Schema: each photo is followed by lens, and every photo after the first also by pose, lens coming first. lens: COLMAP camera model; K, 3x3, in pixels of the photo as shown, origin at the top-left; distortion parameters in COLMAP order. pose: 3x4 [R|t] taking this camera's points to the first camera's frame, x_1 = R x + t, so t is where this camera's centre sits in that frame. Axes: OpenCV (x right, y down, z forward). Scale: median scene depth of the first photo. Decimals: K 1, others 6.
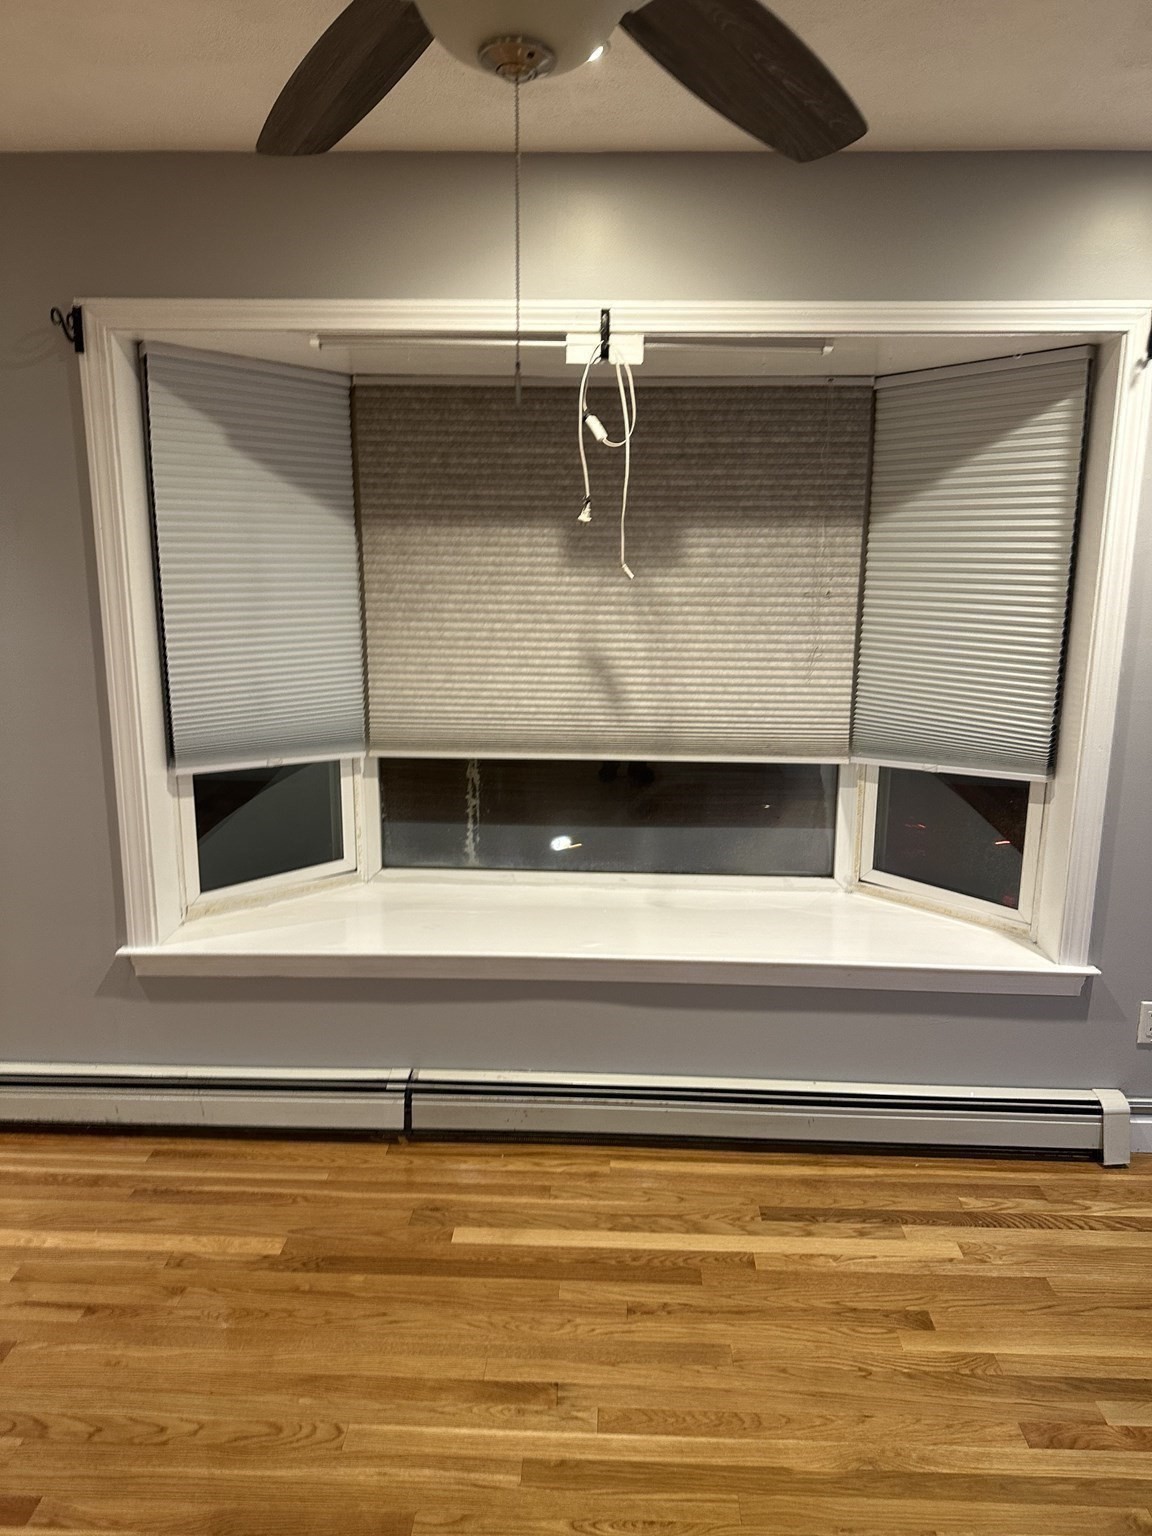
lens RADIAL K [[1073.2, 0, 584.0], [0, 1073.2, 764.0], [0, 0, 1]] dist [0.148134, -0.252731]
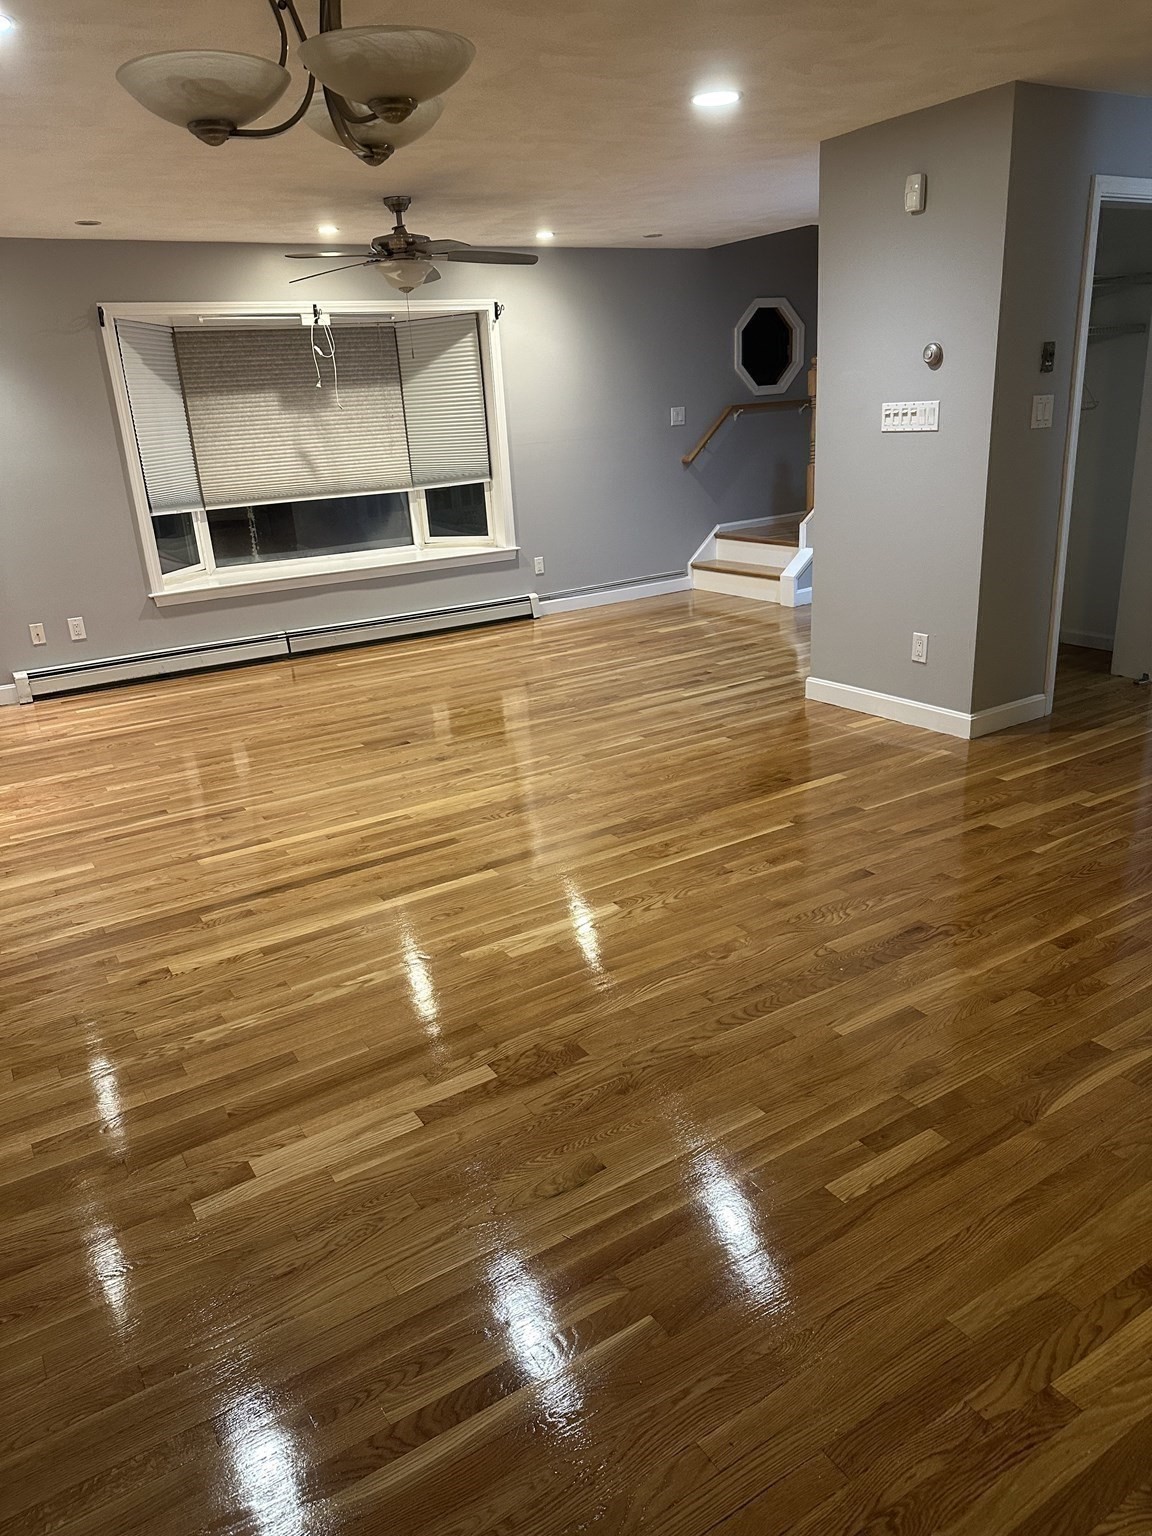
lens RADIAL K [[1060.3, 0, 576.0], [0, 1060.3, 775.2], [0, 0, 1]] dist [0.144983, -0.238498]
pose [[0.829622, -0.240897, 0.503682, -0.888573], [0.179523, 0.969319, 0.167903, 0.306287], [-0.528676, -0.048874, 0.847416, -1.363420]]
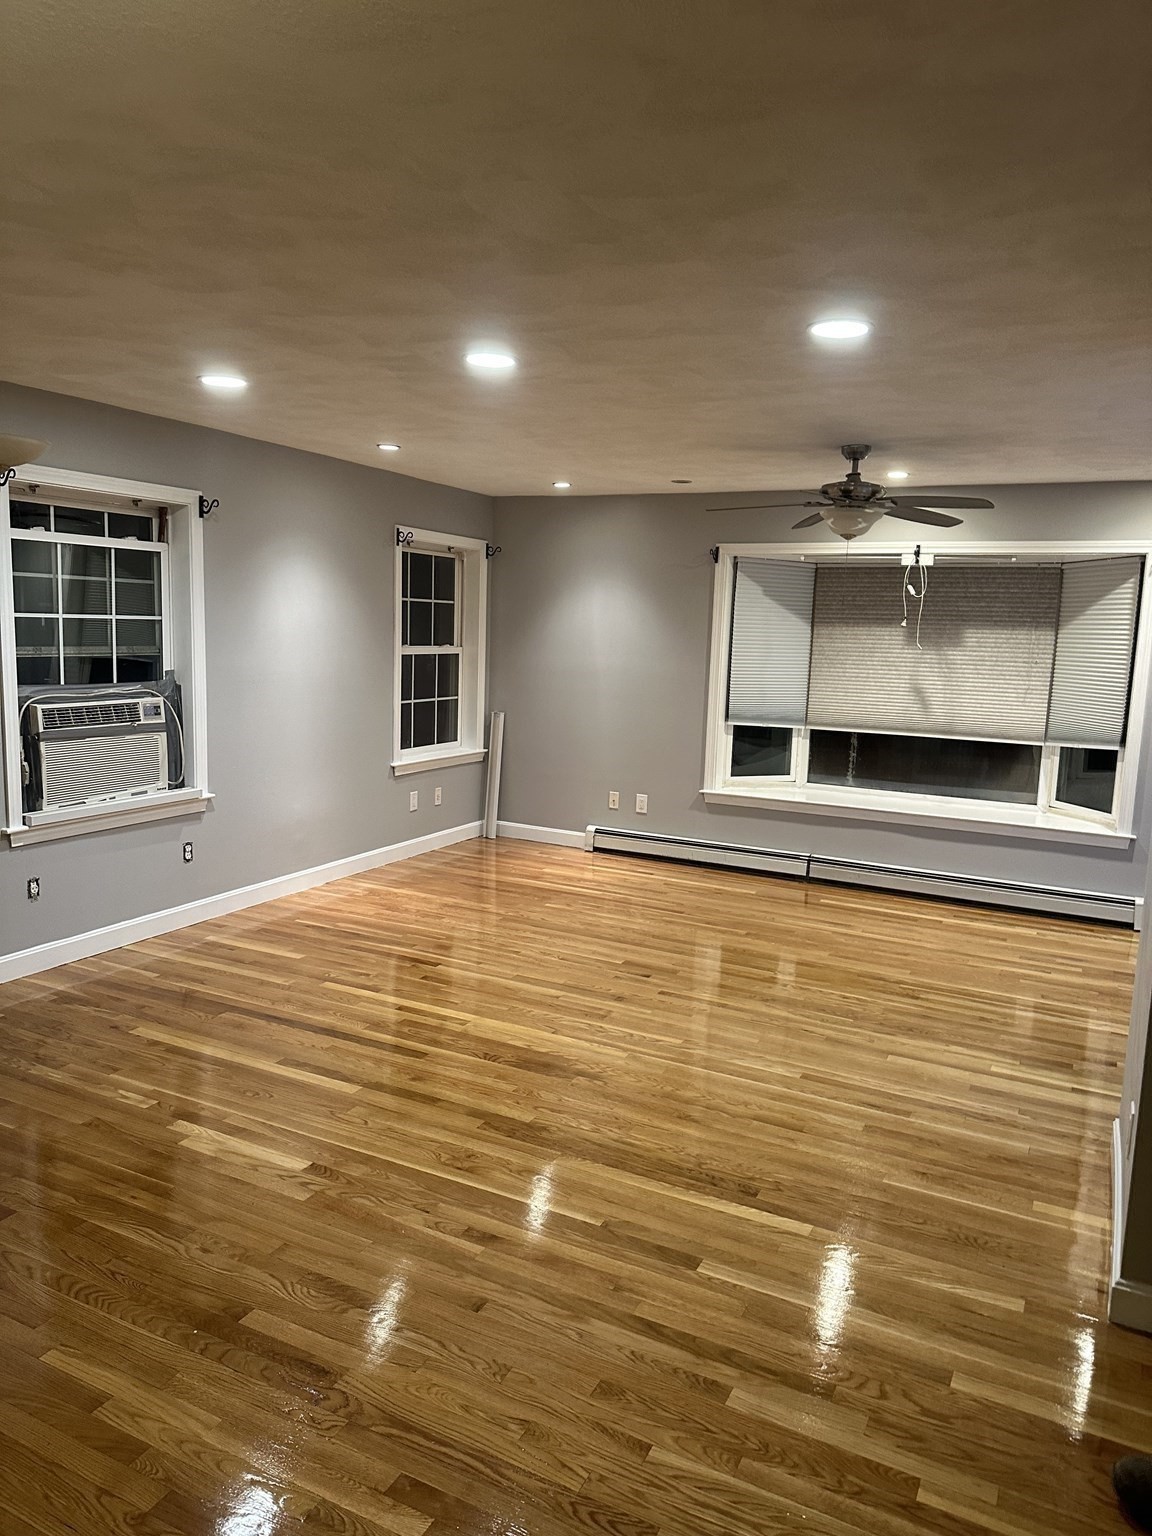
lens RADIAL K [[1060.3, 0, 576.0], [0, 1060.3, 775.2], [0, 0, 1]] dist [0.144983, -0.238498]
pose [[0.909119, 0.081326, -0.408520, 0.309543], [-0.111038, 0.992582, -0.049507, 0.281044], [0.401464, 0.090369, 0.911406, -1.330279]]
